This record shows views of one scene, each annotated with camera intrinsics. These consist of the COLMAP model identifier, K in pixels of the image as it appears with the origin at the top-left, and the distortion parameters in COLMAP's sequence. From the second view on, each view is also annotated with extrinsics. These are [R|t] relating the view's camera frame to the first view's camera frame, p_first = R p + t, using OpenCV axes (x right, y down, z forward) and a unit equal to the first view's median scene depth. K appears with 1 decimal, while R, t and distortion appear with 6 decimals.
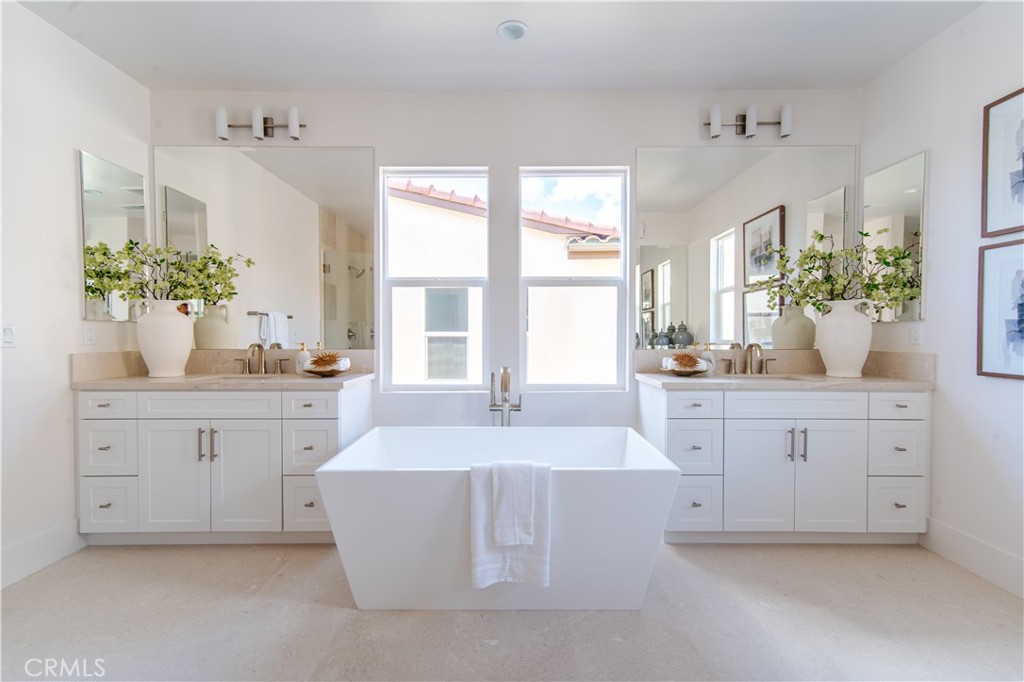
lens RADIAL K [[439.3, 0, 513.8], [0, 439.3, 342.2], [0, 0, 1]] dist [0.013720, 0.000397]
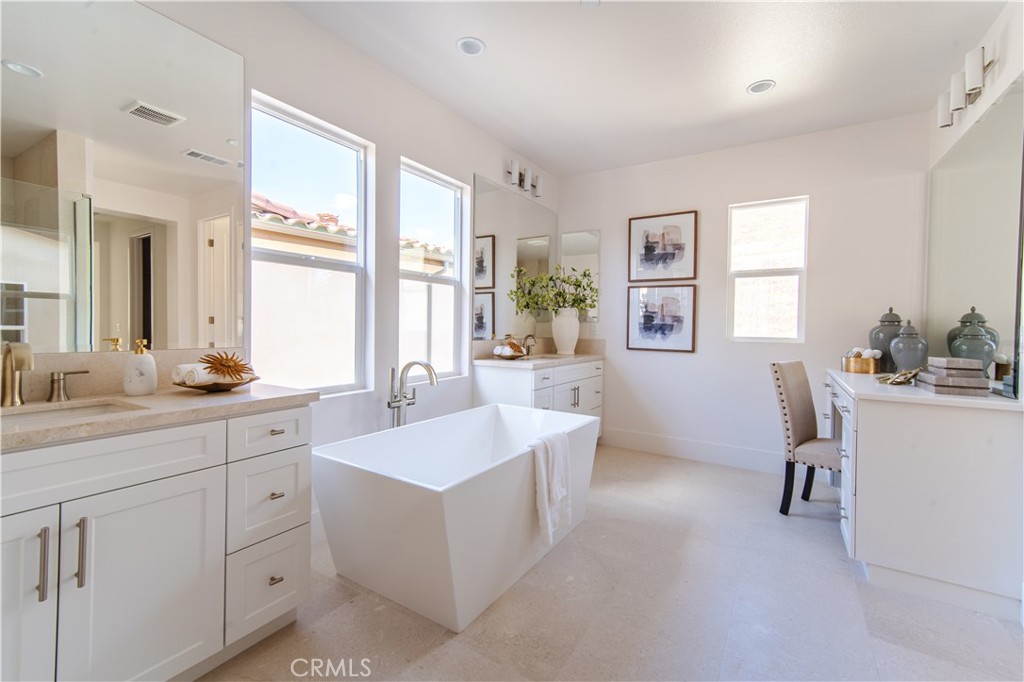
lens RADIAL K [[430.4, 0, 510.7], [0, 430.4, 332.1], [0, 0, 1]] dist [0.013168, 0.000083]
pose [[0.547695, -0.003394, 0.836671, -0.806666], [0.004297, 0.999990, 0.001243, -0.008839], [-0.836667, 0.002914, 0.547705, 0.333042]]
